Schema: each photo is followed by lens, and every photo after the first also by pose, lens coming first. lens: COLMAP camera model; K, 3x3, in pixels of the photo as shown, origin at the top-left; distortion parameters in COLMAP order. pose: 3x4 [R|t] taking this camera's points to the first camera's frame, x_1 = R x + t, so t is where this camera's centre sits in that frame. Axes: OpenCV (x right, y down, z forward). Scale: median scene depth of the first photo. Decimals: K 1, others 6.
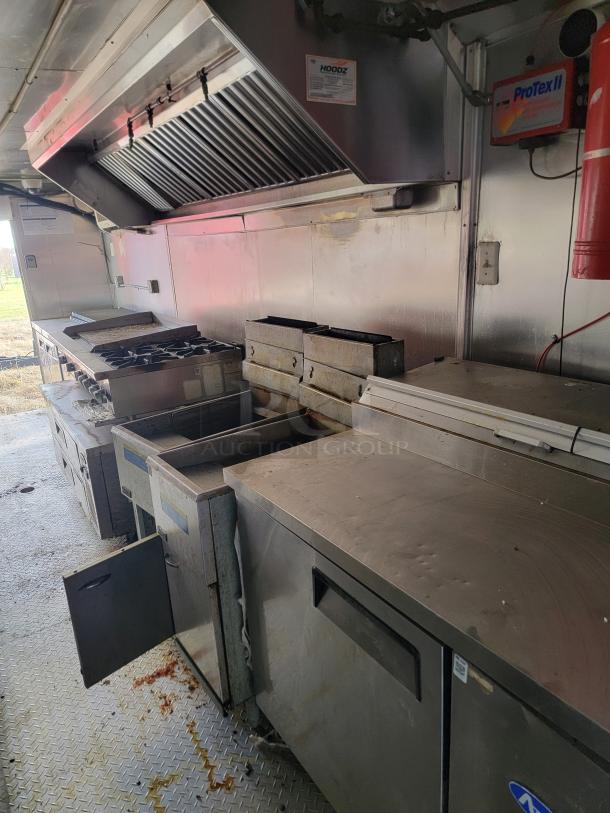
lens RADIAL K [[569.2, 0, 303.2], [0, 569.2, 411.5], [0, 0, 1]] dist [0.090093, -0.076983]
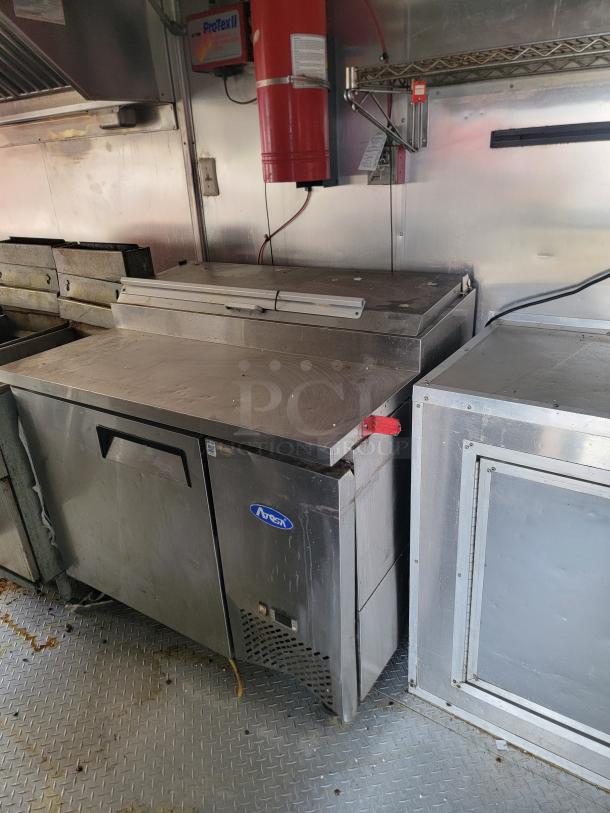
lens RADIAL K [[569.2, 0, 308.3], [0, 569.2, 419.2], [0, 0, 1]] dist [0.090093, -0.076983]
pose [[0.915684, -0.161660, 0.367951, -0.014519], [0.122067, 0.984154, 0.128613, 0.112939], [-0.382912, -0.072855, 0.920907, -0.231409]]
